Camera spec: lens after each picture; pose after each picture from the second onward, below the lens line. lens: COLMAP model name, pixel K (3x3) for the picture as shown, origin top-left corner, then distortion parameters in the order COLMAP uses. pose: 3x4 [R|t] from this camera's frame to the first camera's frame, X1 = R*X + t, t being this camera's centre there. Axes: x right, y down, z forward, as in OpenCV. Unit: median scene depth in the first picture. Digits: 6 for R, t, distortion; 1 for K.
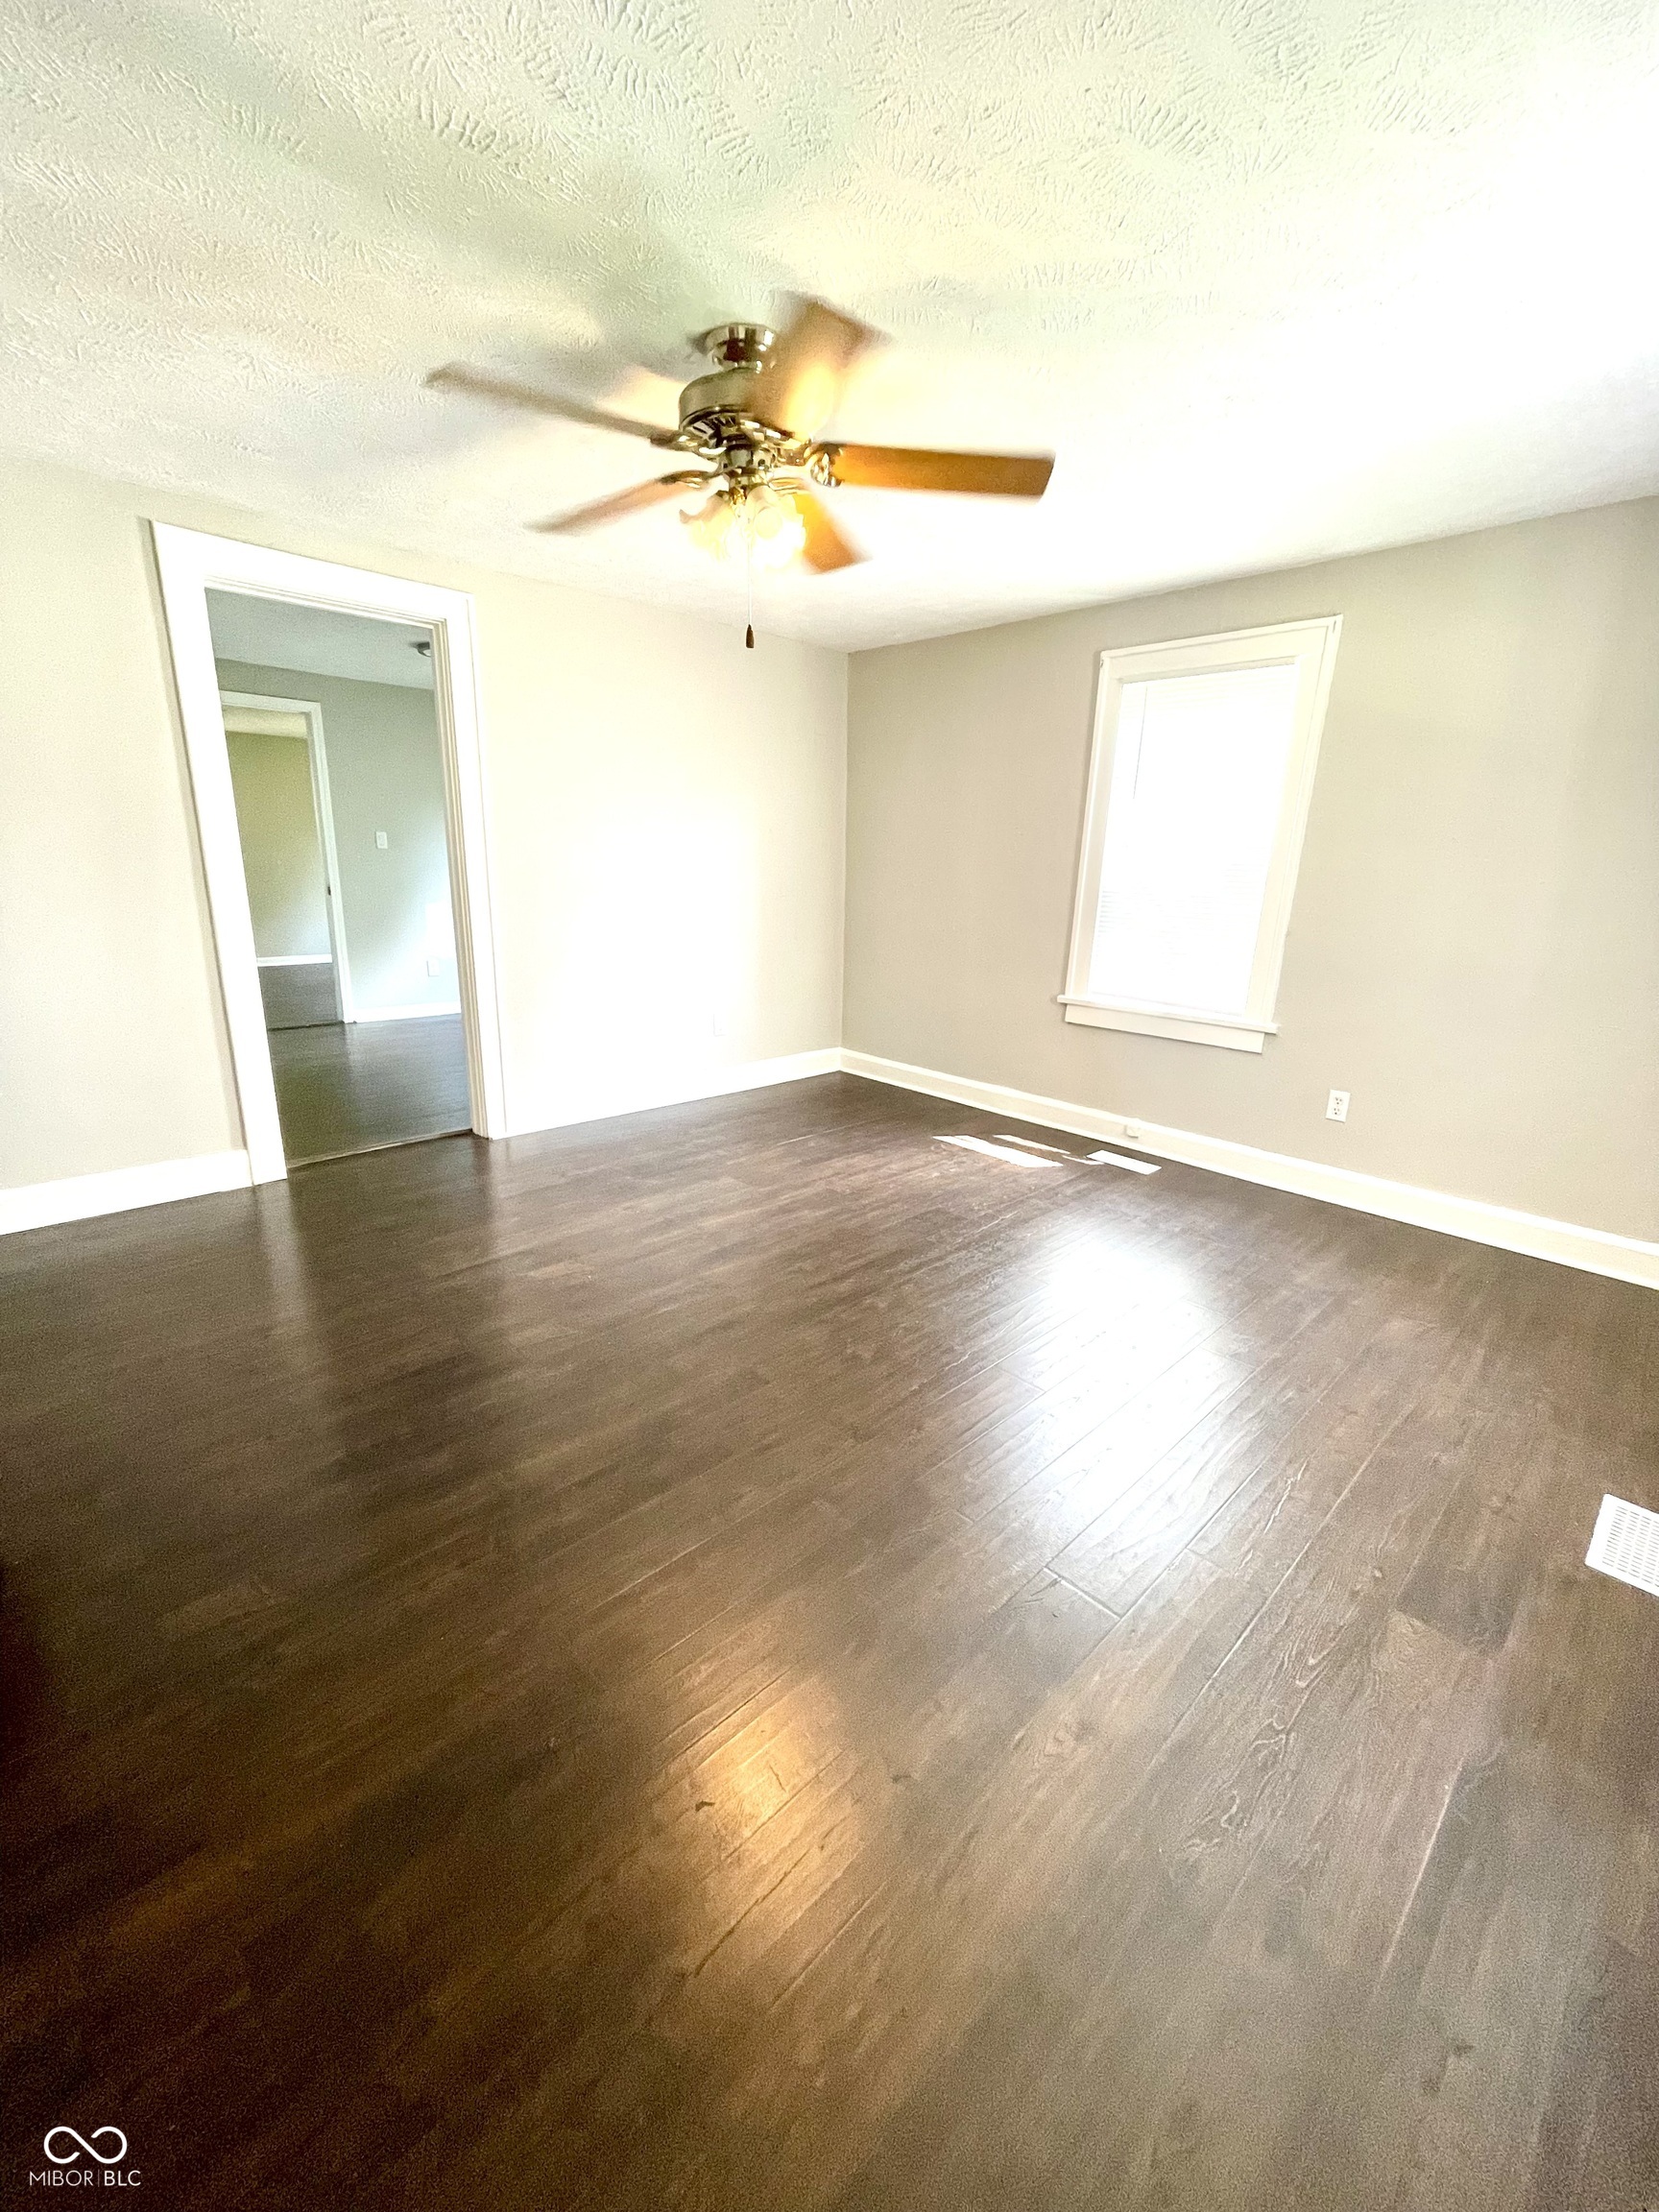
lens RADIAL K [[910.8, 0, 829.5], [0, 910.8, 1106.0], [0, 0, 1]] dist [-0.000607, -0.003425]
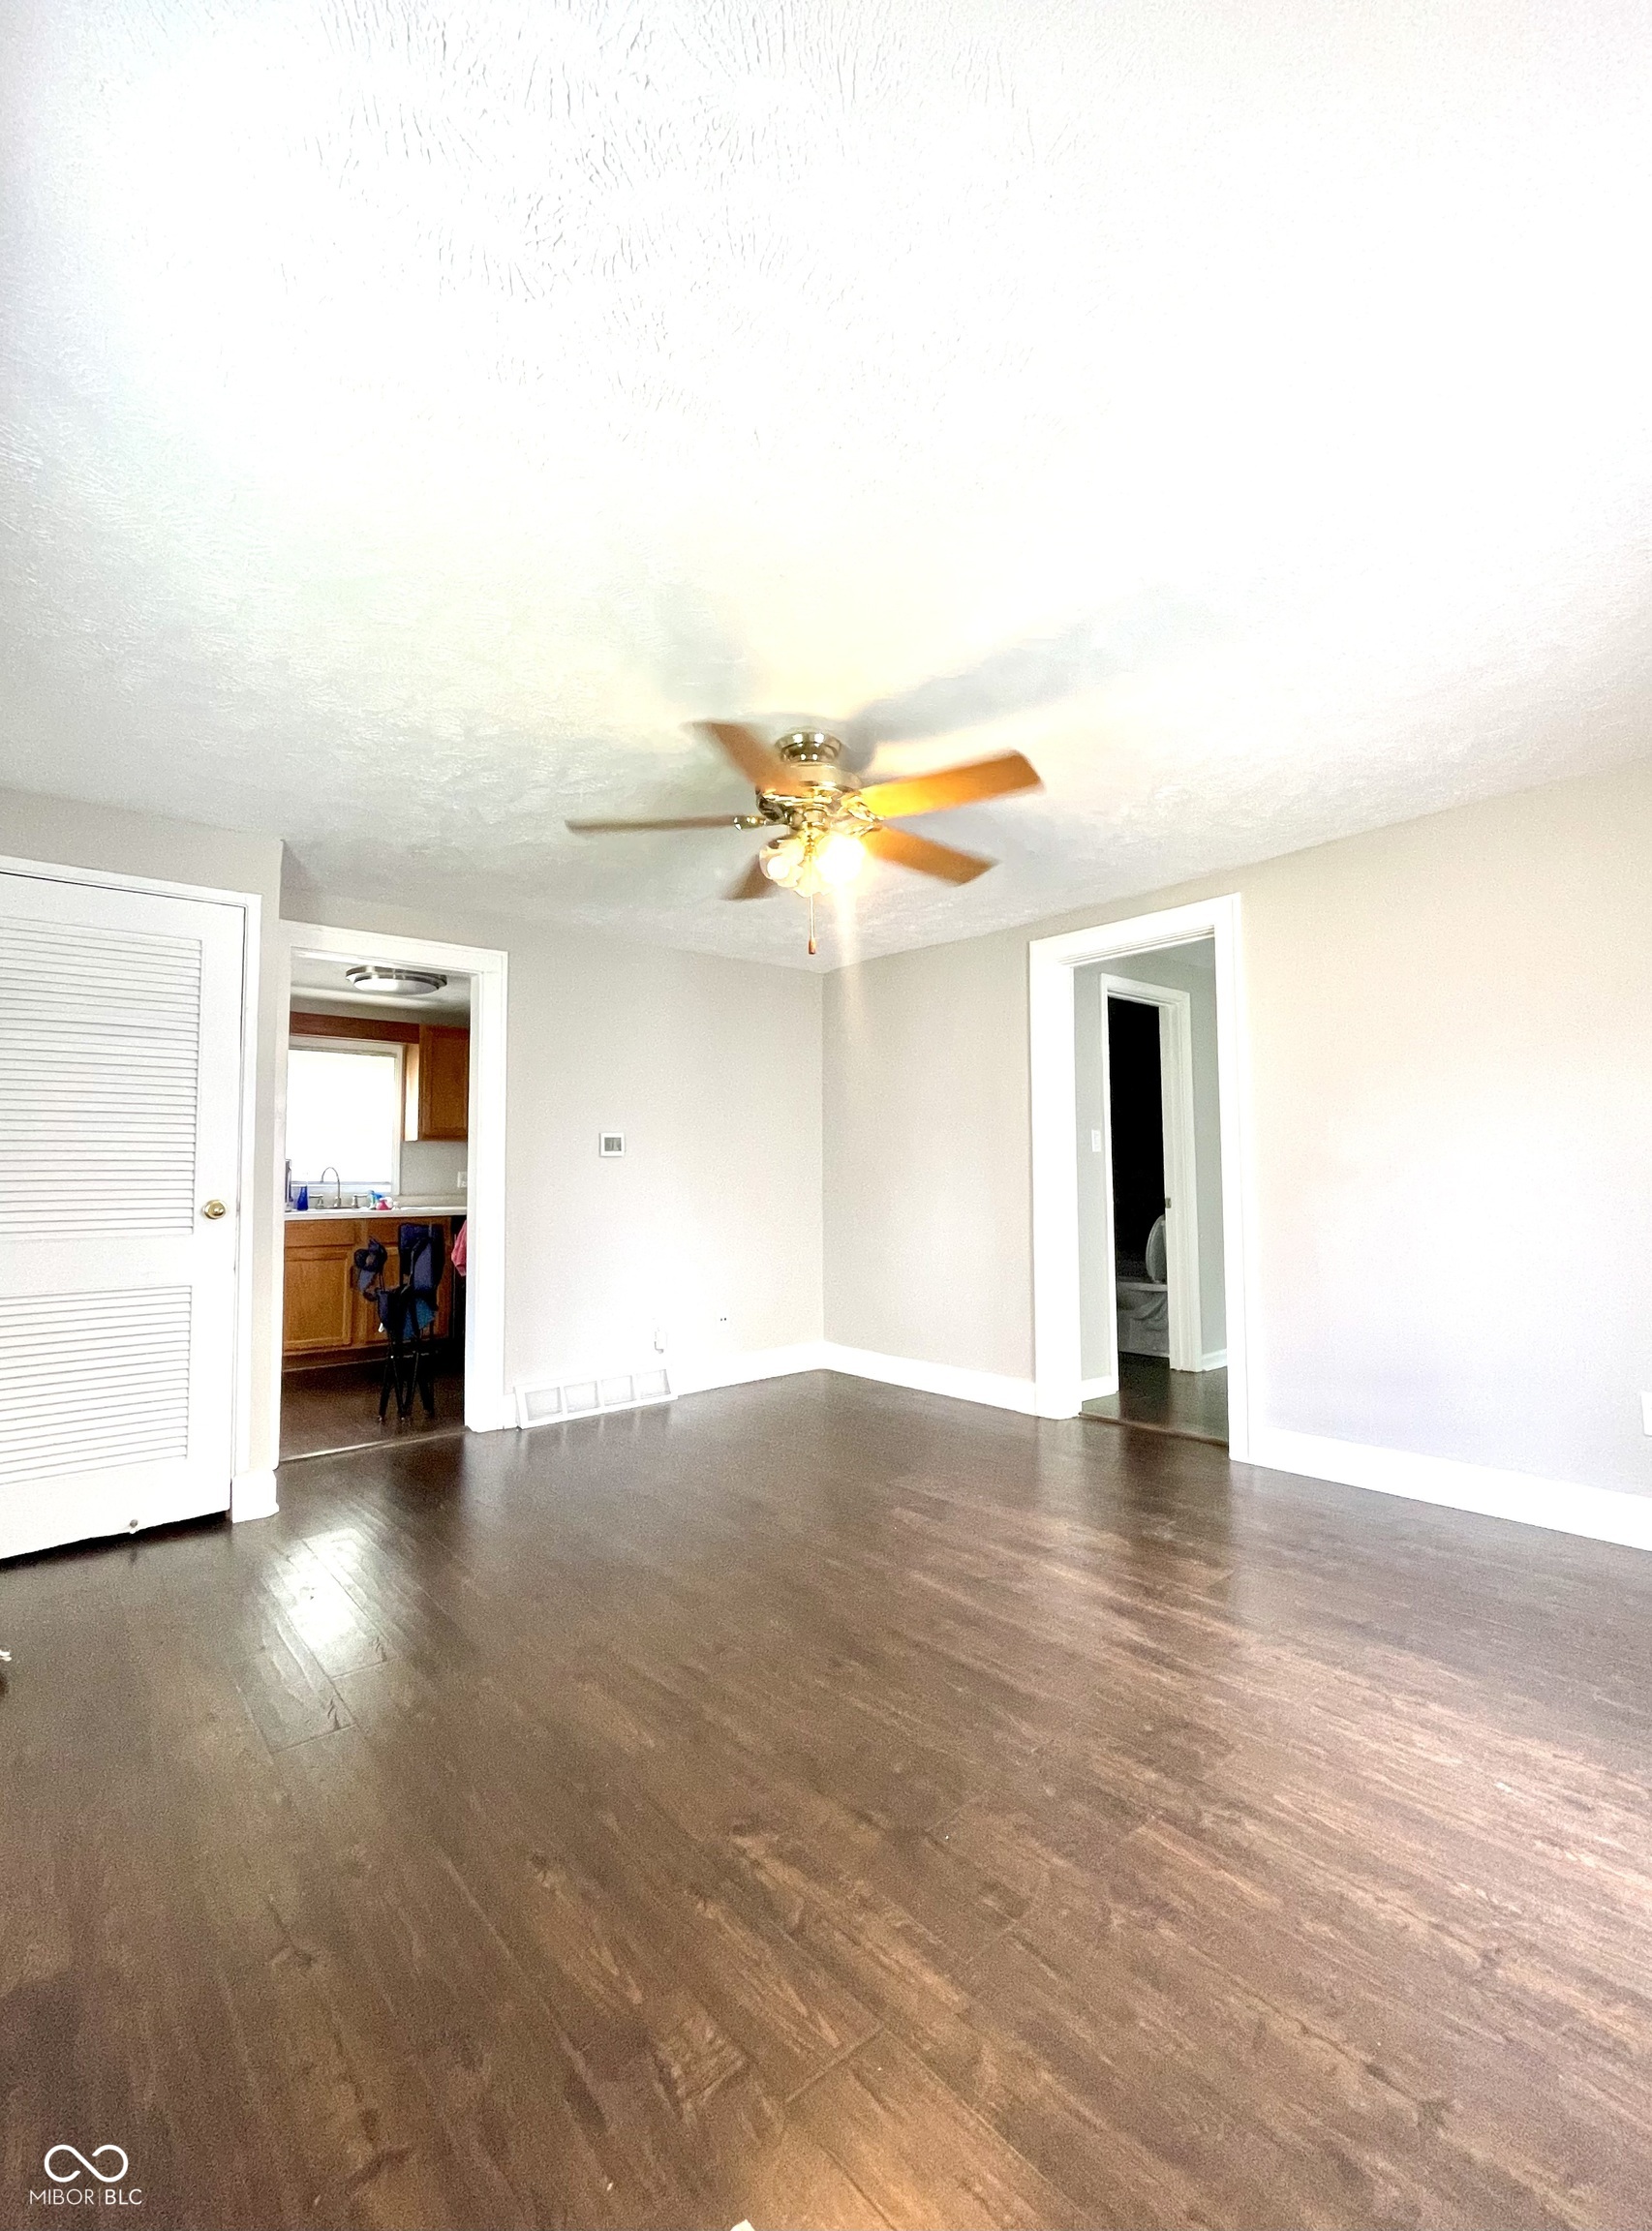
lens RADIAL K [[951.6, 0, 826.0], [0, 951.6, 1115.5], [0, 0, 1]] dist [0.000502, 0.000227]
pose [[-0.041318, -0.086090, -0.995430, 0.688161], [-0.259970, 0.962892, -0.072485, -0.132861], [0.964732, 0.255787, -0.062166, 0.695641]]
